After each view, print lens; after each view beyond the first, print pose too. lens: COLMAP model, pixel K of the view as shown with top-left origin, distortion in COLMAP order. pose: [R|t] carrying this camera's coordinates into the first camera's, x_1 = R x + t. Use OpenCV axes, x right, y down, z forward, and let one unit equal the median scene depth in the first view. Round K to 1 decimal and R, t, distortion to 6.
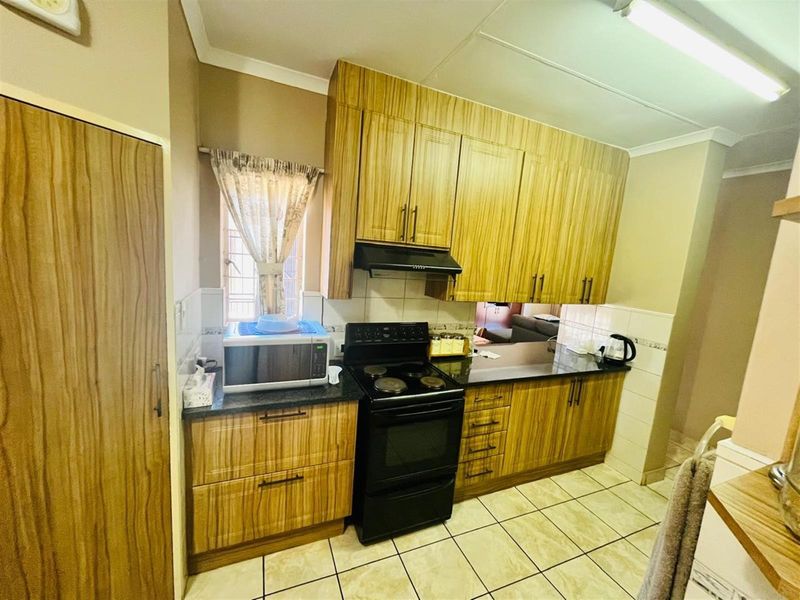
lens RADIAL K [[325.4, 0, 397.4], [0, 325.4, 302.2], [0, 0, 1]] dist [-0.002284, 0.000545]
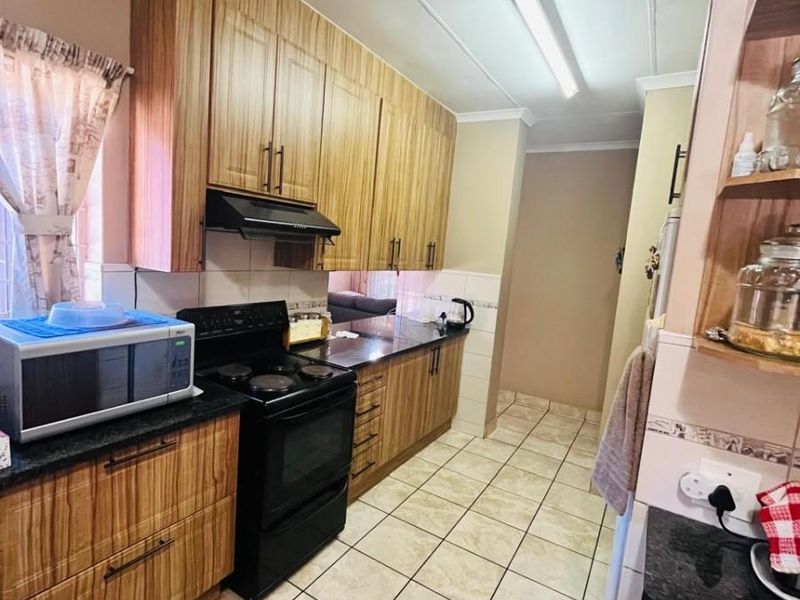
lens RADIAL K [[433.2, 0, 400.7], [0, 433.2, 295.4], [0, 0, 1]] dist [0.000120, -0.001669]
pose [[0.812818, -0.074736, 0.577703, -0.327819], [0.059256, 0.997199, 0.045633, 0.023745], [-0.579496, -0.002859, 0.814970, 0.010057]]
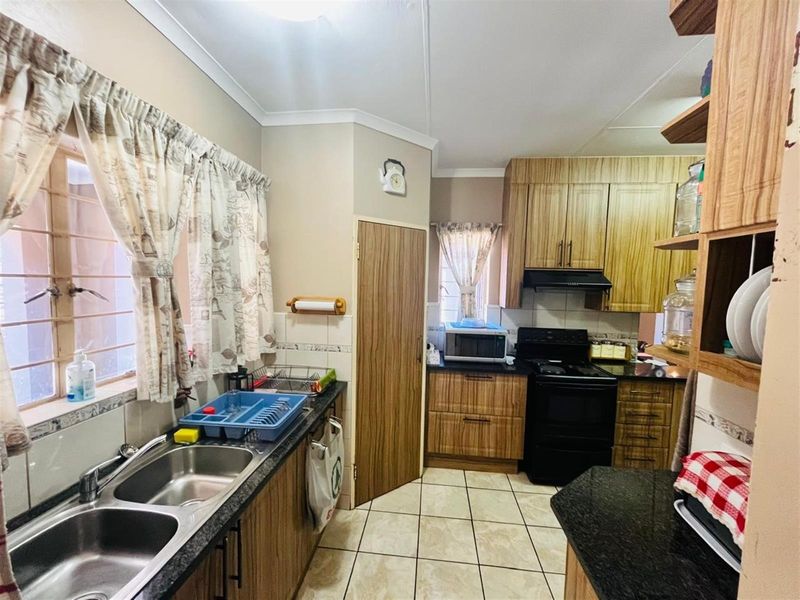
lens RADIAL K [[325.4, 0, 397.8], [0, 325.4, 301.5], [0, 0, 1]] dist [-0.002284, 0.000545]
pose [[0.875254, -0.021750, -0.483173, 0.075675], [-0.025419, 0.995539, -0.090859, 0.104369], [0.482994, 0.091807, 0.870797, -0.529749]]
